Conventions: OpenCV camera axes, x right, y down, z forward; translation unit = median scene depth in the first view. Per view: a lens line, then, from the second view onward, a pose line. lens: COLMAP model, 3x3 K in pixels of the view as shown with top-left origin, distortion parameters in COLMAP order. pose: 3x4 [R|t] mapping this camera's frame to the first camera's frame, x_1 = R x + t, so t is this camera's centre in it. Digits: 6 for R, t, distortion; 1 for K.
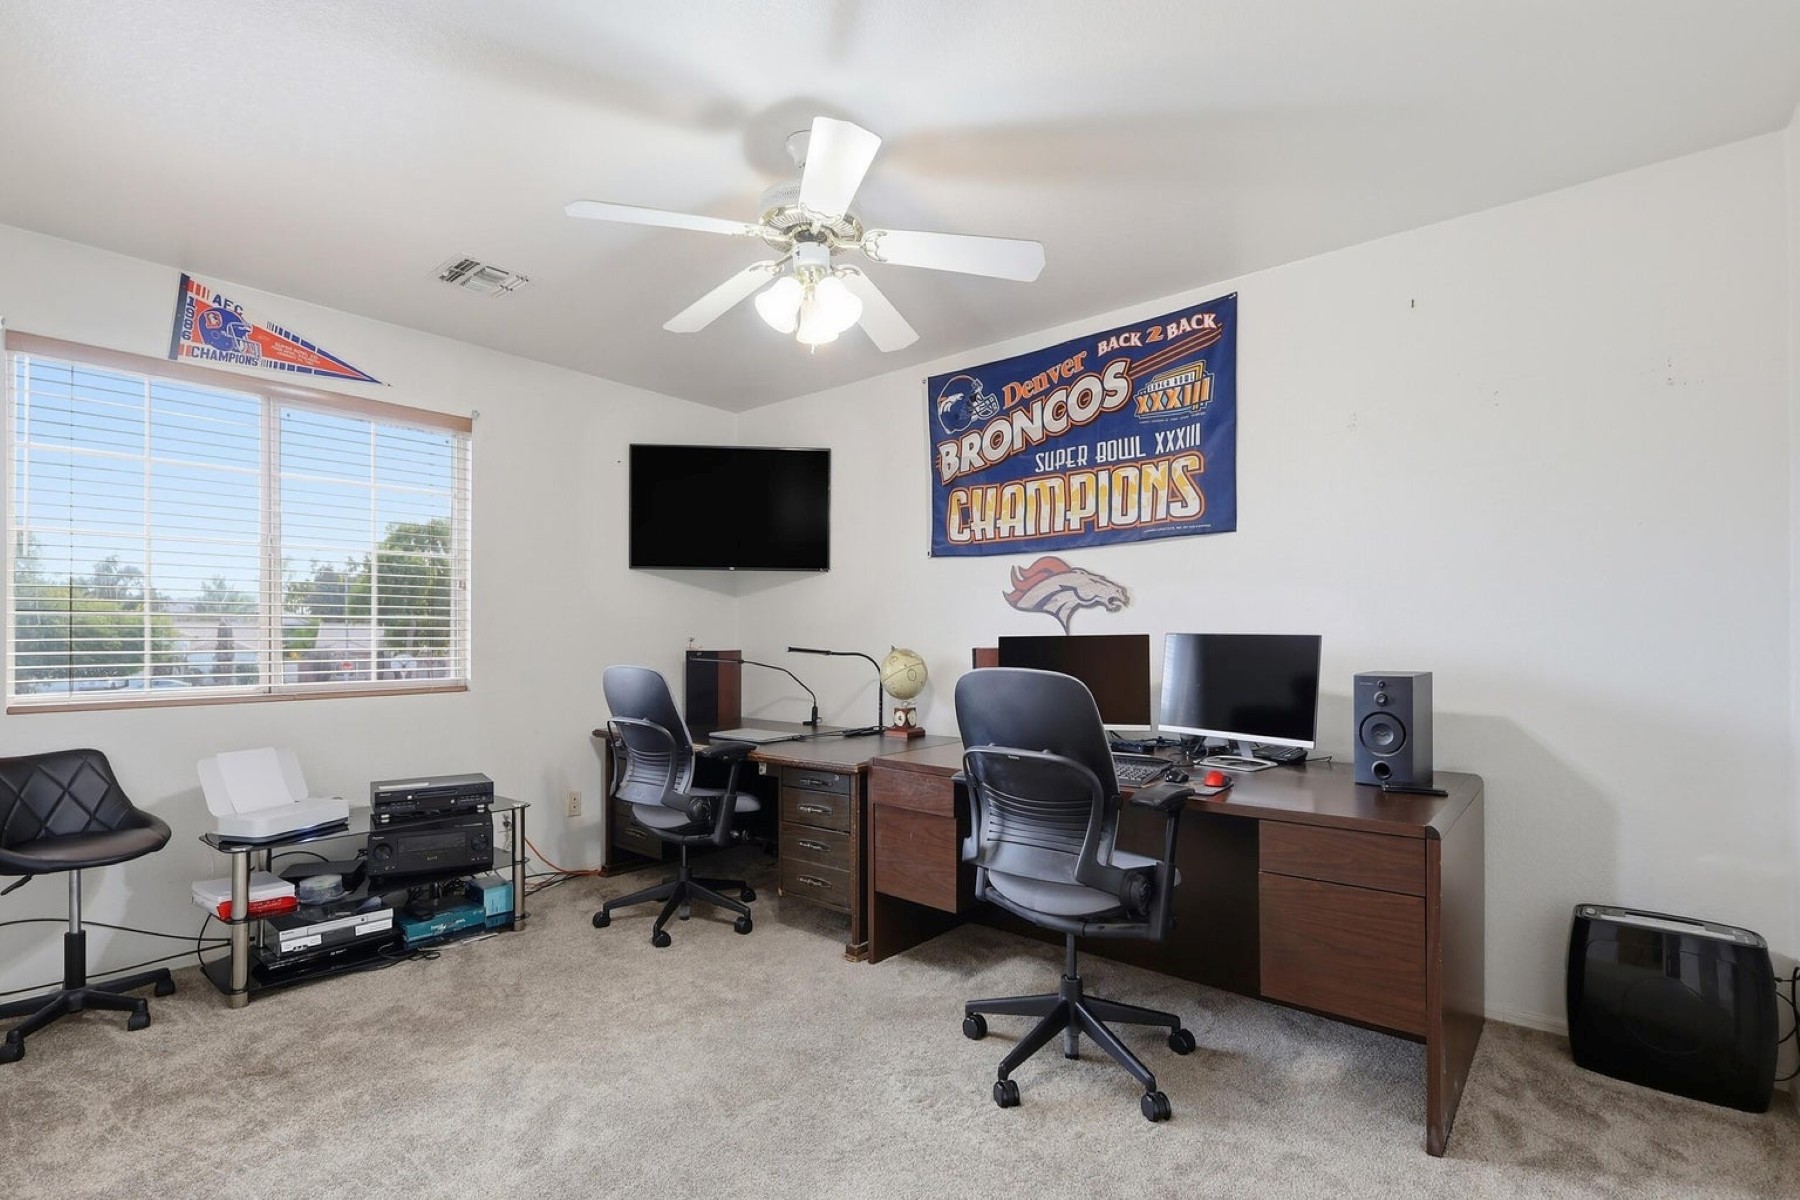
lens RADIAL K [[837.8, 0, 890.8], [0, 837.8, 637.5], [0, 0, 1]] dist [-0.004103, -0.000472]
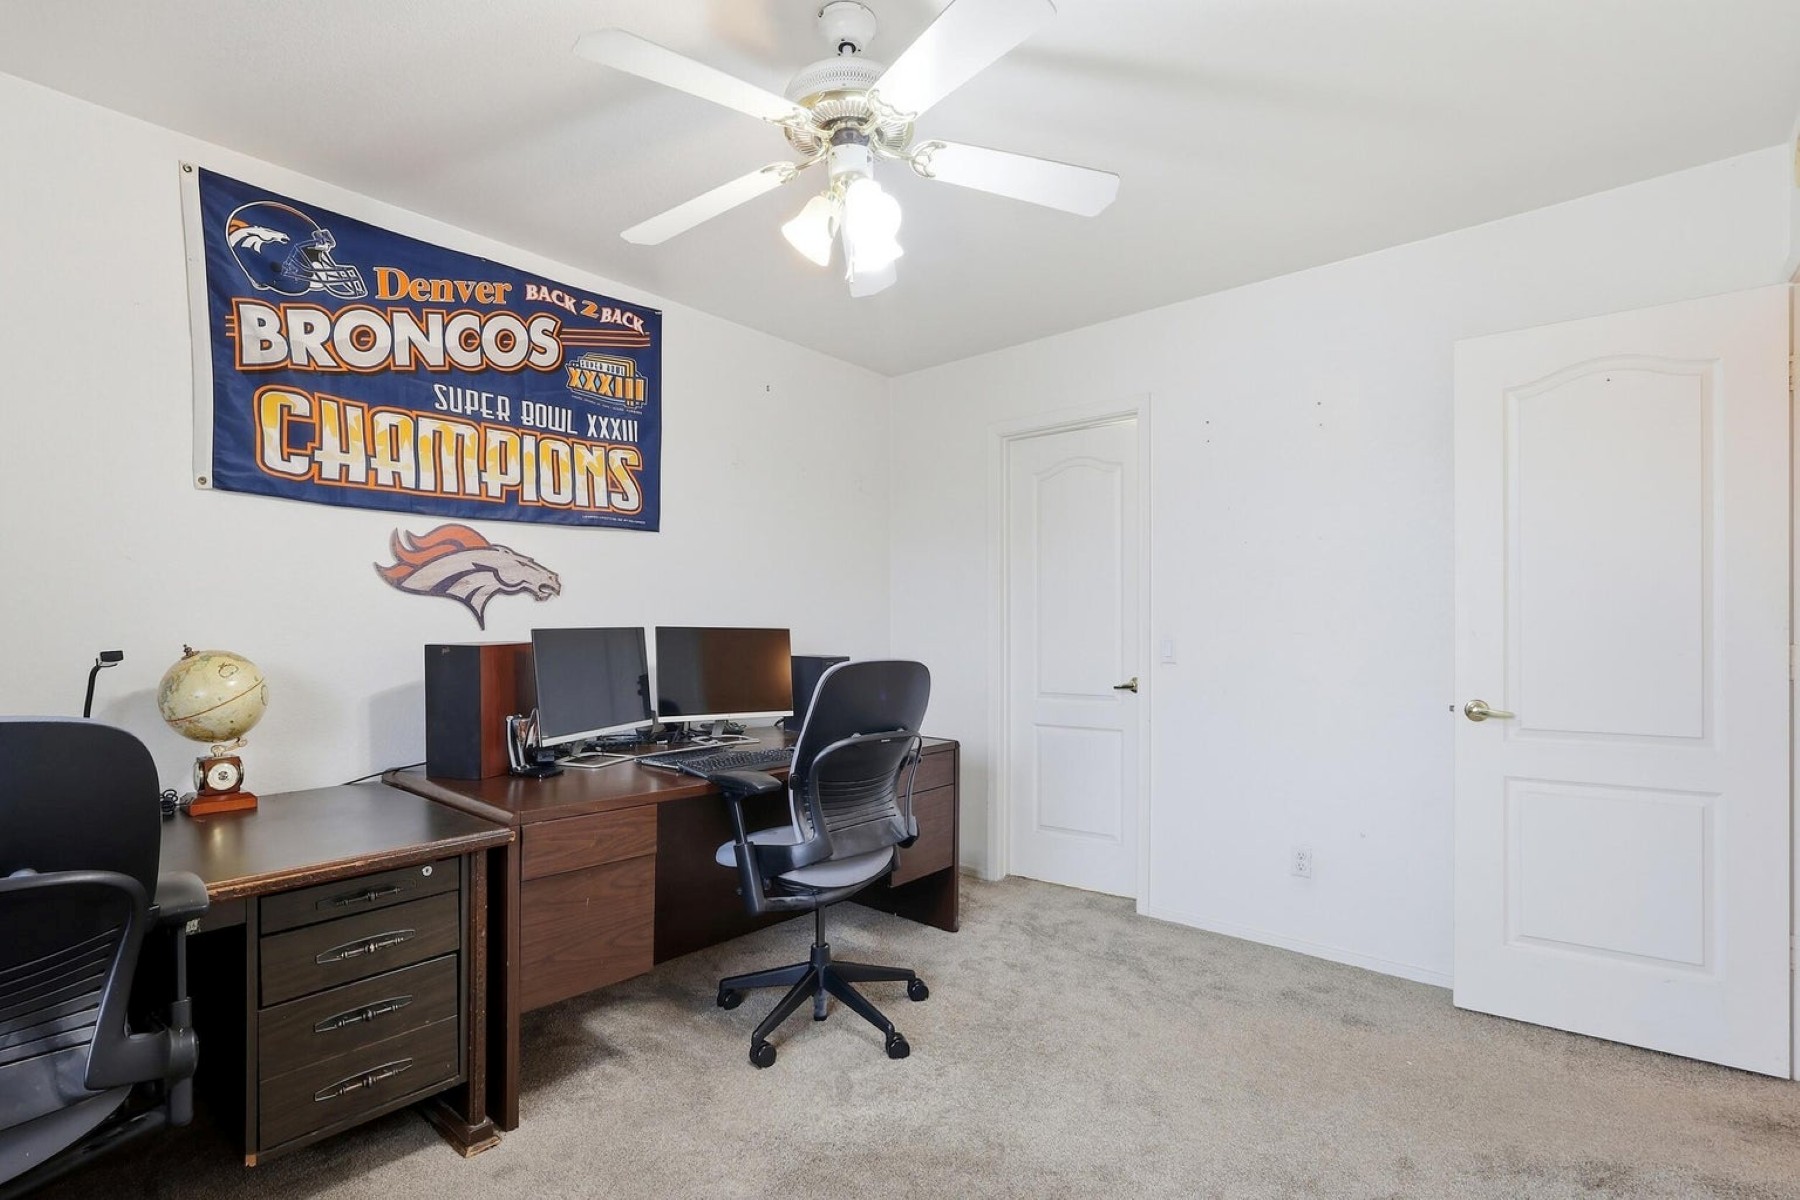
lens RADIAL K [[837.8, 0, 891.5], [0, 837.8, 633.2], [0, 0, 1]] dist [-0.004103, -0.000472]
pose [[0.010687, -0.001789, 0.999941, -0.591329], [0.000071, 0.999998, 0.001788, 0.001432], [-0.999943, 0.000052, 0.010687, 0.614173]]
